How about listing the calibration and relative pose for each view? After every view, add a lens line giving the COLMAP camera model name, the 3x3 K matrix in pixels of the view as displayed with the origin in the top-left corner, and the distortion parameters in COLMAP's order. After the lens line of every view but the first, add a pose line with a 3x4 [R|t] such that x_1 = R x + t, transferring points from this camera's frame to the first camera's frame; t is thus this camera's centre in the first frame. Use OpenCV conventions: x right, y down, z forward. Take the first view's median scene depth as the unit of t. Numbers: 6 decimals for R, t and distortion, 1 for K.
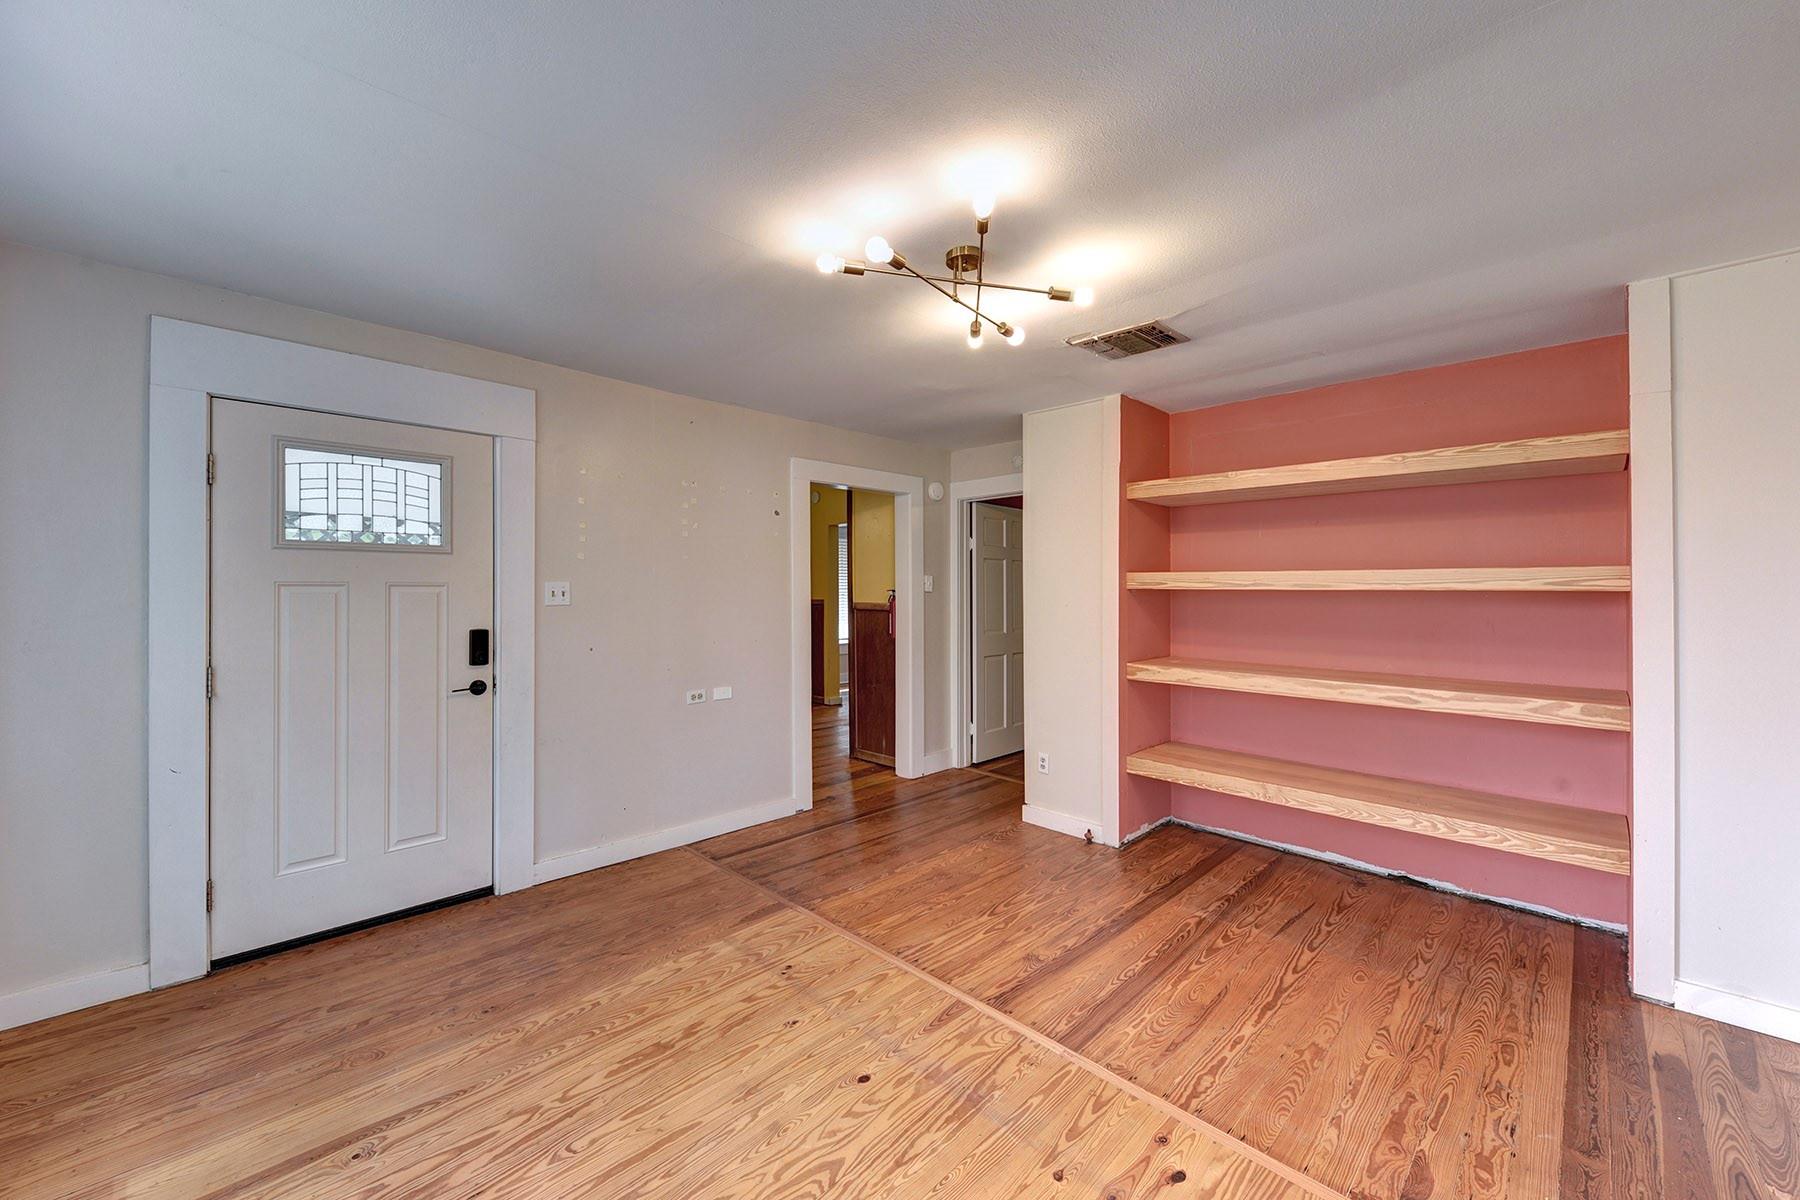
lens RADIAL K [[680.2, 0, 859.9], [0, 680.2, 583.0], [0, 0, 1]] dist [0.000484, -0.000066]
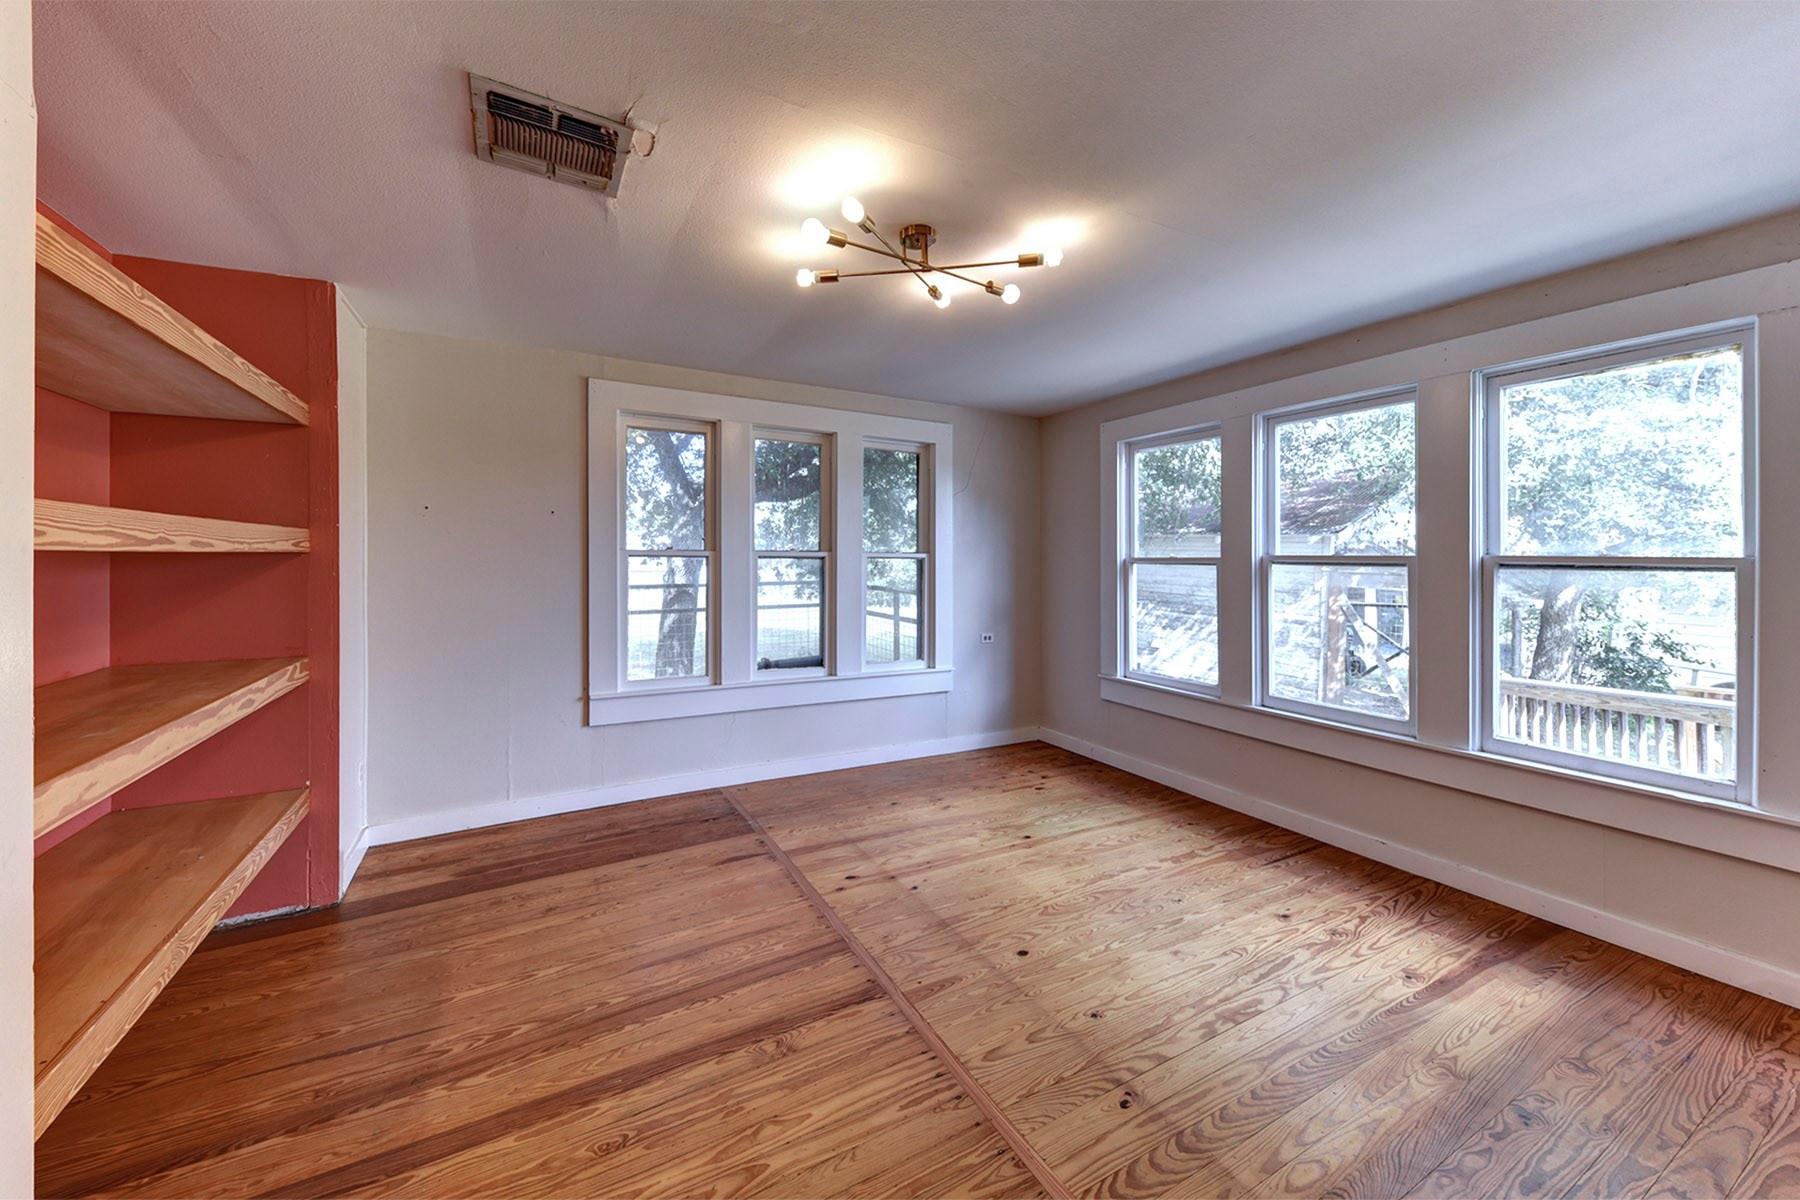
lens RADIAL K [[661.8, 0, 881.5], [0, 661.8, 552.4], [0, 0, 1]] dist [0.013094, -0.000054]
pose [[-0.969484, -0.007246, 0.245048, -0.023191], [-0.009565, 0.999920, -0.008275, 0.008963], [-0.244969, -0.010366, -0.969476, 1.459156]]
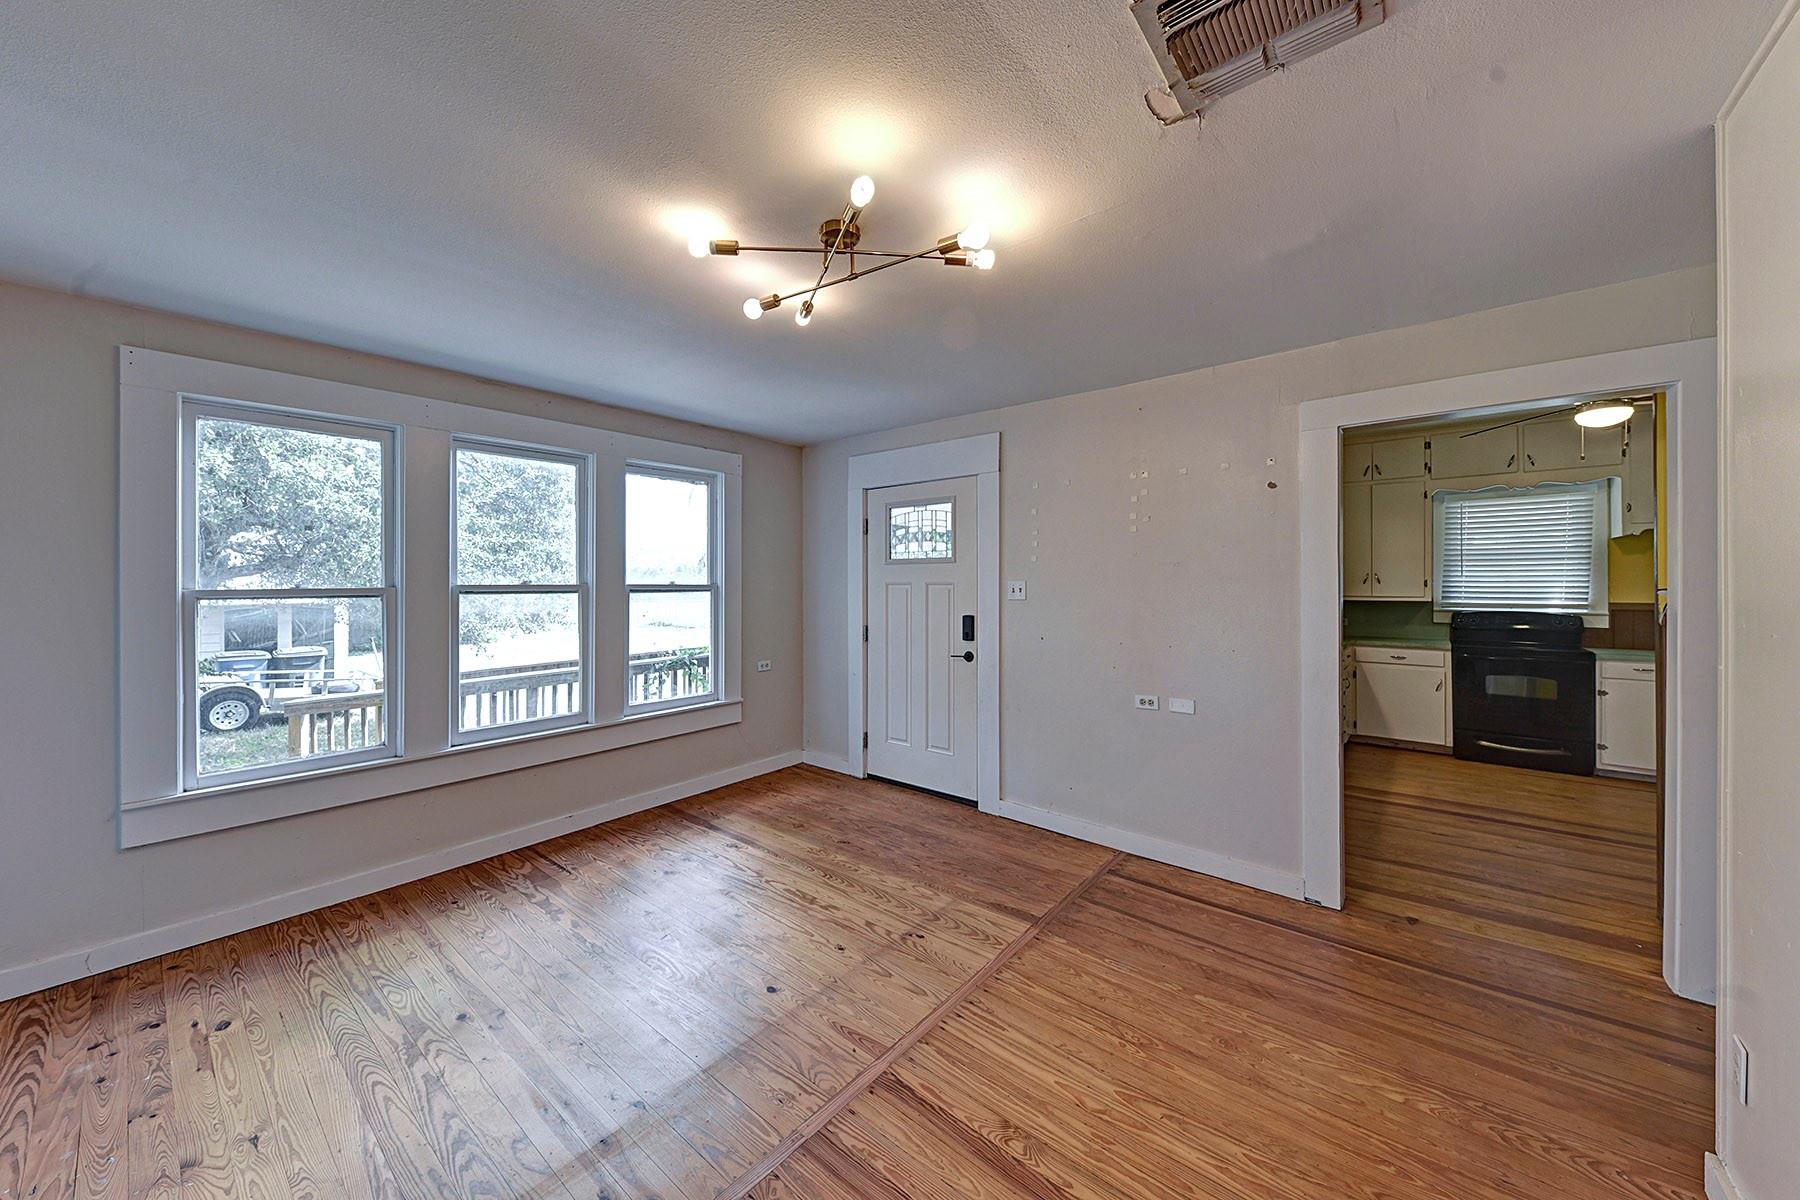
lens RADIAL K [[625.5, 0, 864.7], [0, 625.5, 583.9], [0, 0, 1]] dist [-0.002765, -0.000227]
pose [[0.103484, -0.002753, -0.994627, 0.740689], [0.009548, 0.999953, -0.001775, 0.004033], [0.994585, -0.009313, 0.103505, 0.687509]]
